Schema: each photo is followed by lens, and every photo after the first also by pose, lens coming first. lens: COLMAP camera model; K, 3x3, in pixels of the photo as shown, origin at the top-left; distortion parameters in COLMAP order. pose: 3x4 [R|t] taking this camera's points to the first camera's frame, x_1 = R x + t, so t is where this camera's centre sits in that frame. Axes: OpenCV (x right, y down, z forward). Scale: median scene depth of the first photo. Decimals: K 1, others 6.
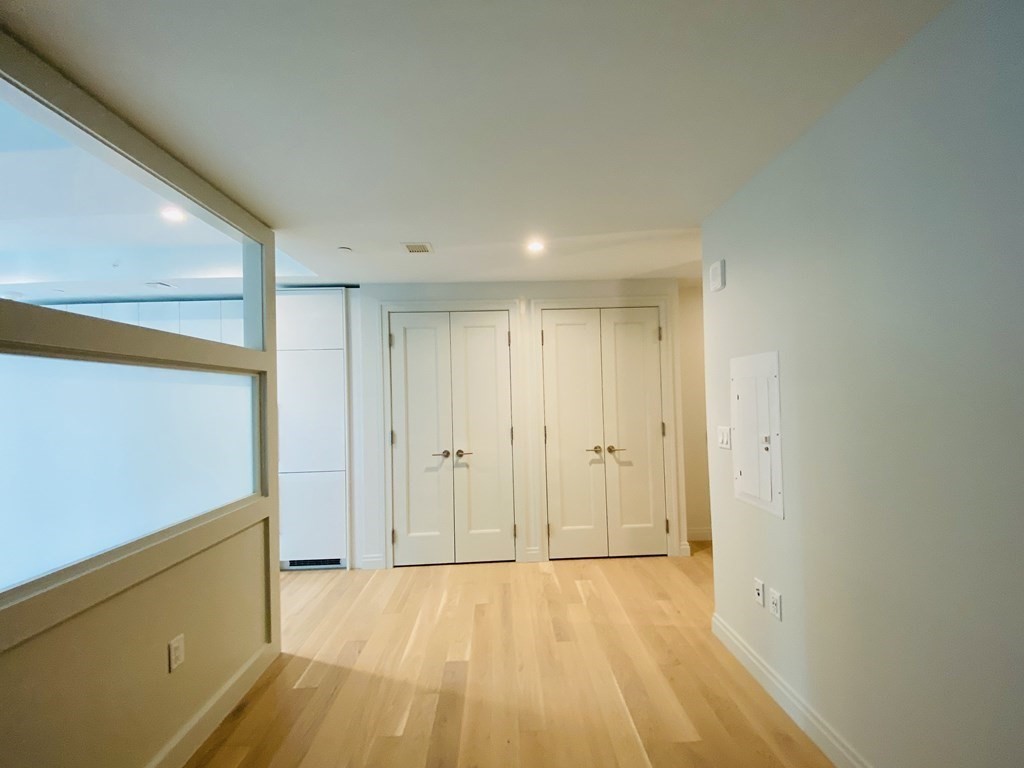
lens RADIAL K [[414.6, 0, 514.9], [0, 414.6, 388.0], [0, 0, 1]] dist [0.001626, -0.011729]
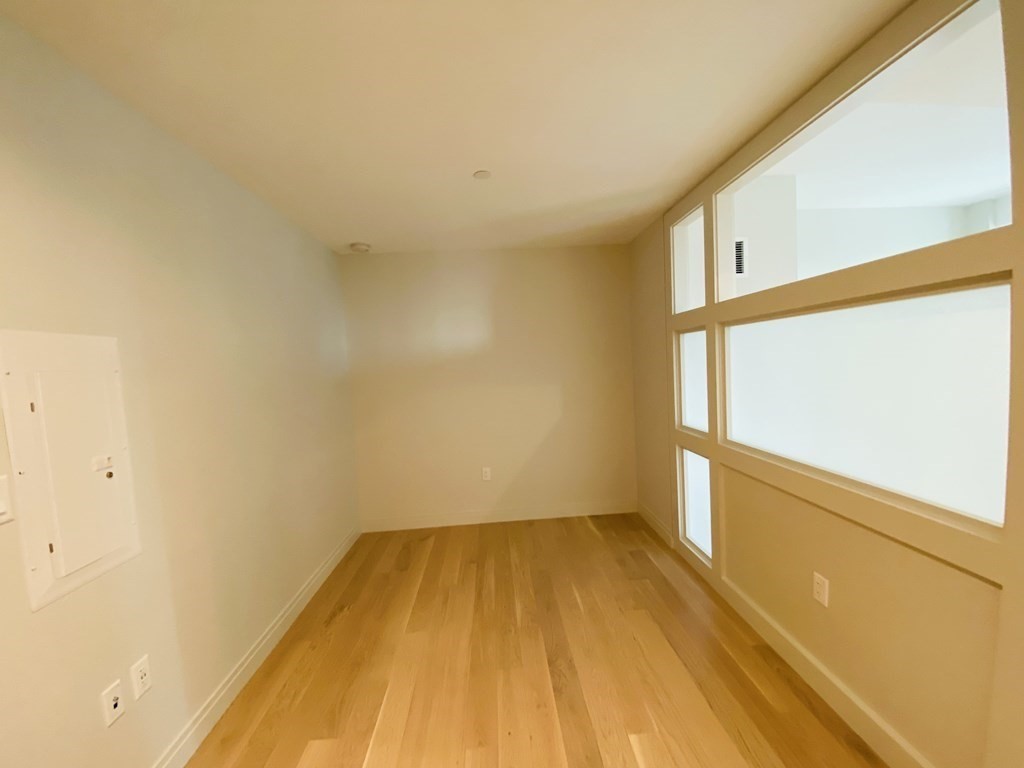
lens RADIAL K [[414.6, 0, 514.9], [0, 414.6, 388.0], [0, 0, 1]] dist [0.001626, -0.011729]
pose [[-0.996570, 0.080551, -0.018991, -0.071291], [0.079375, 0.995262, 0.056150, 0.019020], [0.023424, 0.054450, -0.998242, 1.855637]]
